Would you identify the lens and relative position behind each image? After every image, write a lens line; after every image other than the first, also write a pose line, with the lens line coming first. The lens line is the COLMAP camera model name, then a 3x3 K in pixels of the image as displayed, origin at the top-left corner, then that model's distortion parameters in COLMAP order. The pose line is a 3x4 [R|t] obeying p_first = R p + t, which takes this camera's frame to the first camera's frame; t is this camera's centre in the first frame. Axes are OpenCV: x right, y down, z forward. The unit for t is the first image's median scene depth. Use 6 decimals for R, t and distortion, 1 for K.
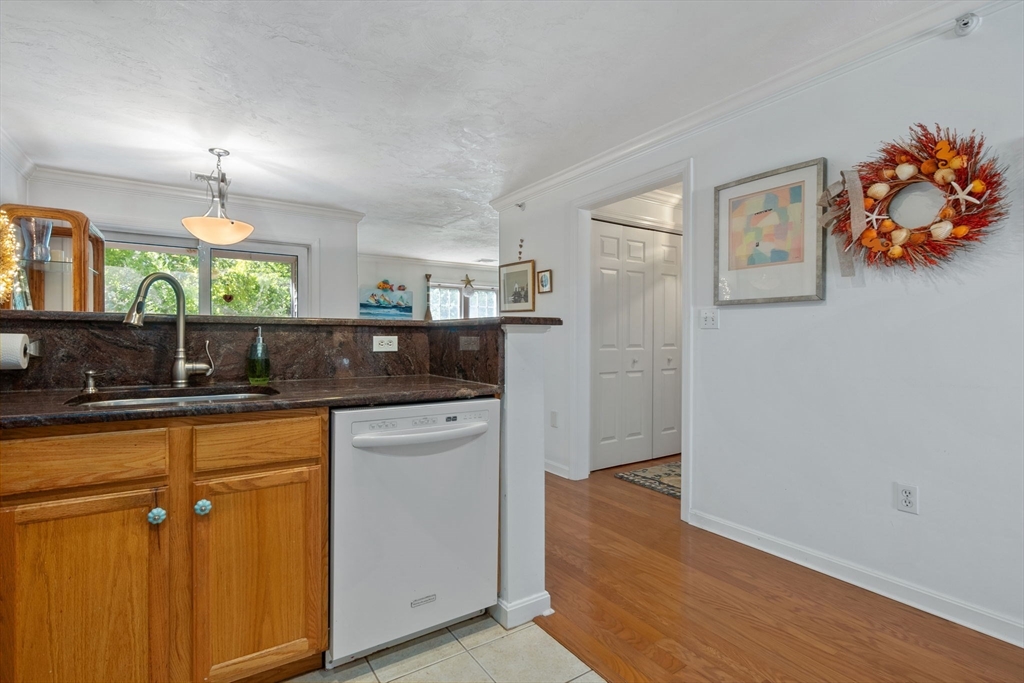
lens RADIAL K [[488.5, 0, 512.0], [0, 488.5, 341.5], [0, 0, 1]] dist [-0.001728, 0.000017]
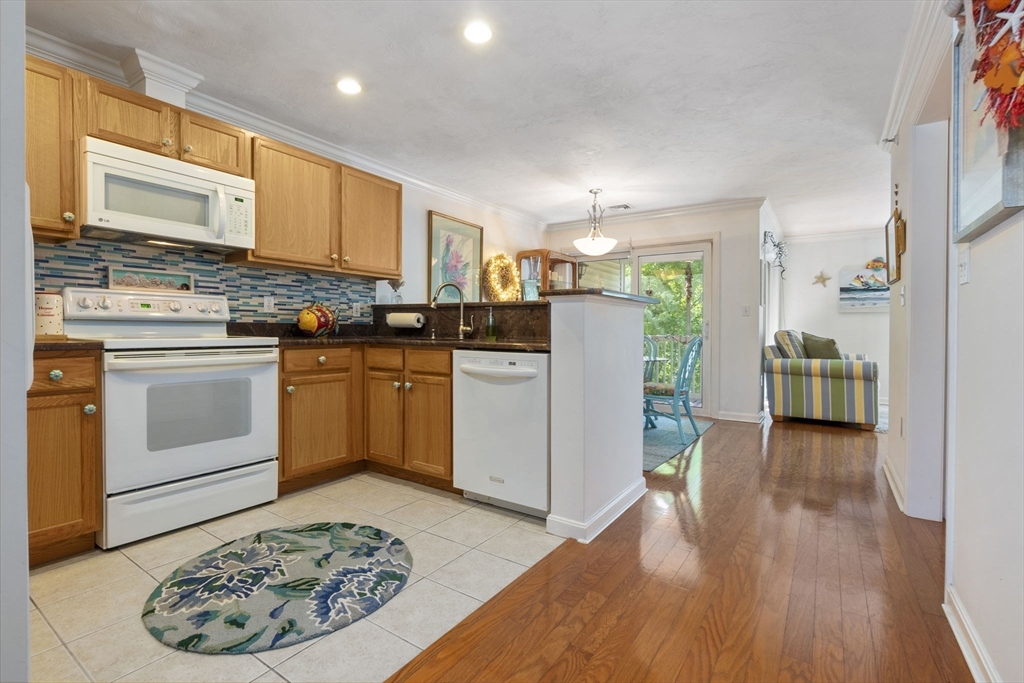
lens RADIAL K [[472.4, 0, 495.5], [0, 472.4, 335.3], [0, 0, 1]] dist [-0.002697, -0.000437]
pose [[0.367295, 0.009744, -0.930053, 1.037195], [-0.015473, 0.999871, 0.004364, 0.060969], [0.929976, 0.012788, 0.367398, 0.385735]]
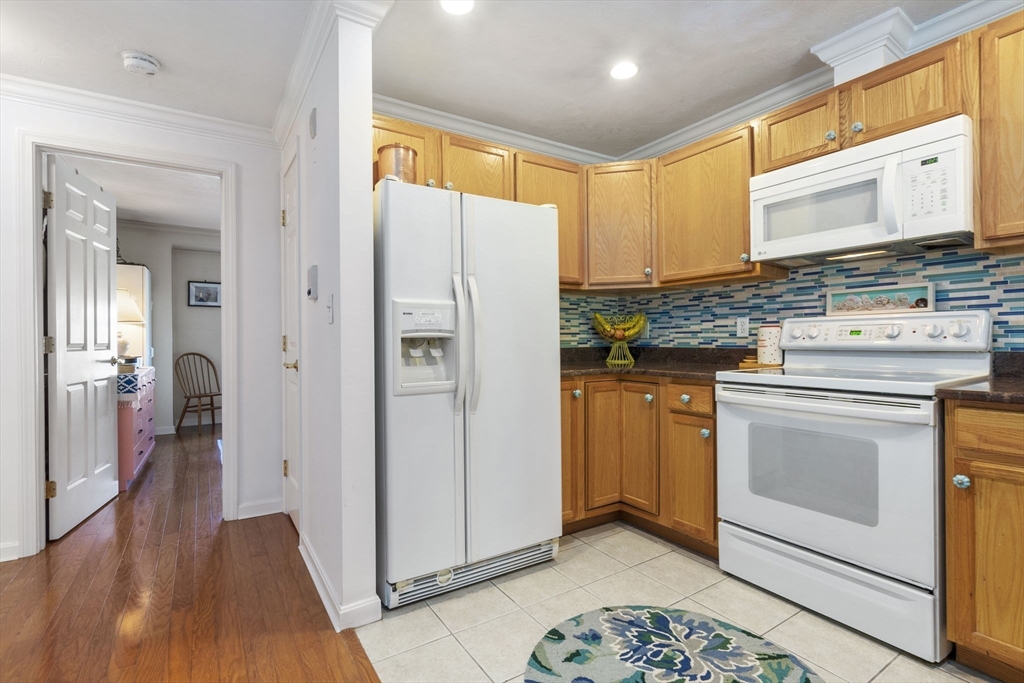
lens RADIAL K [[485.4, 0, 509.5], [0, 485.4, 343.2], [0, 0, 1]] dist [-0.001284, -0.000102]
pose [[-0.999888, 0.005544, 0.013929, 0.234742], [0.005781, 0.999838, 0.017023, -0.000910], [-0.013832, 0.017101, -0.999758, 1.112319]]
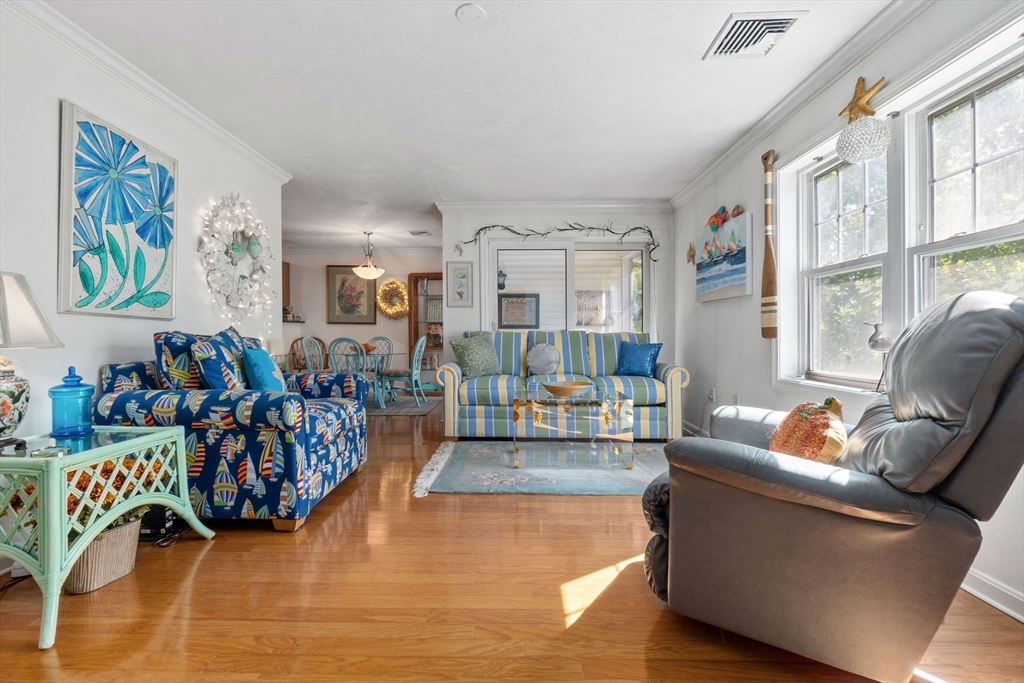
lens RADIAL K [[452.0, 0, 512.0], [0, 452.0, 341.5], [0, 0, 1]] dist [-0.002027, -0.000289]
pose [[-0.563374, 0.007209, -0.826170, 1.065003], [-0.010567, 0.999817, 0.015930, 0.035613], [0.826134, 0.017704, -0.563195, 4.464394]]
